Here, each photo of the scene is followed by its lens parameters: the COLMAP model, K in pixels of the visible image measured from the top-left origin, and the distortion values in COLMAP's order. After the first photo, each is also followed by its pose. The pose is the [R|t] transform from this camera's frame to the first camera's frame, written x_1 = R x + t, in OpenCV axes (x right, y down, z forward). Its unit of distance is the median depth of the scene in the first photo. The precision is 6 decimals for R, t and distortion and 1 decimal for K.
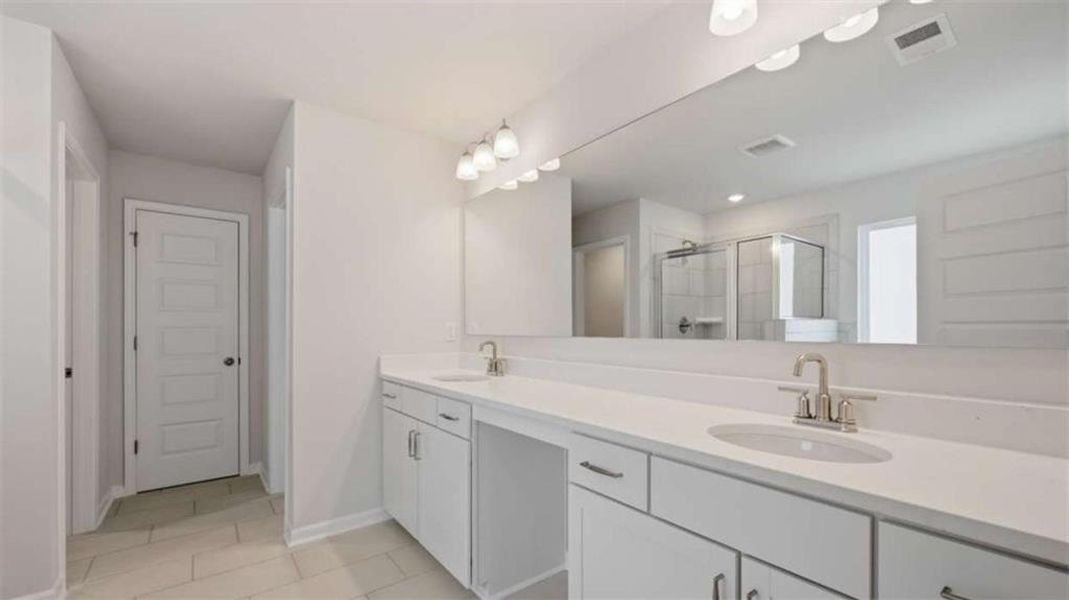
lens RADIAL K [[441.8, 0, 538.8], [0, 441.8, 326.7], [0, 0, 1]] dist [-0.002774, 0.000045]
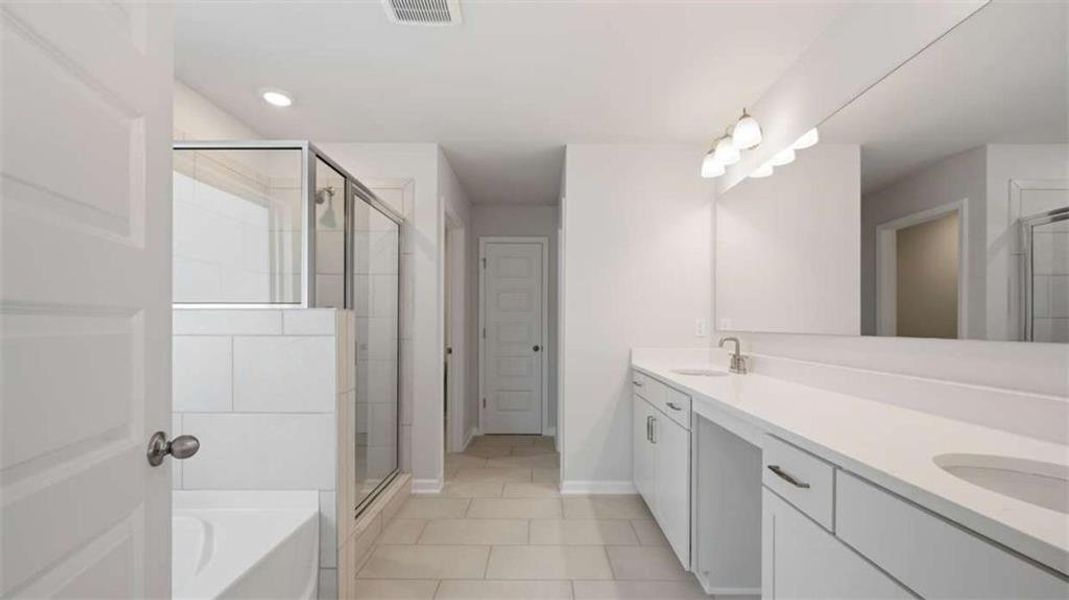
lens RADIAL K [[441.8, 0, 538.8], [0, 441.8, 326.7], [0, 0, 1]] dist [-0.002774, 0.000045]
pose [[0.772478, 0.007511, -0.634997, 0.182066], [-0.000415, 0.999936, 0.011324, -0.002734], [0.635041, -0.008484, 0.772432, -0.032978]]
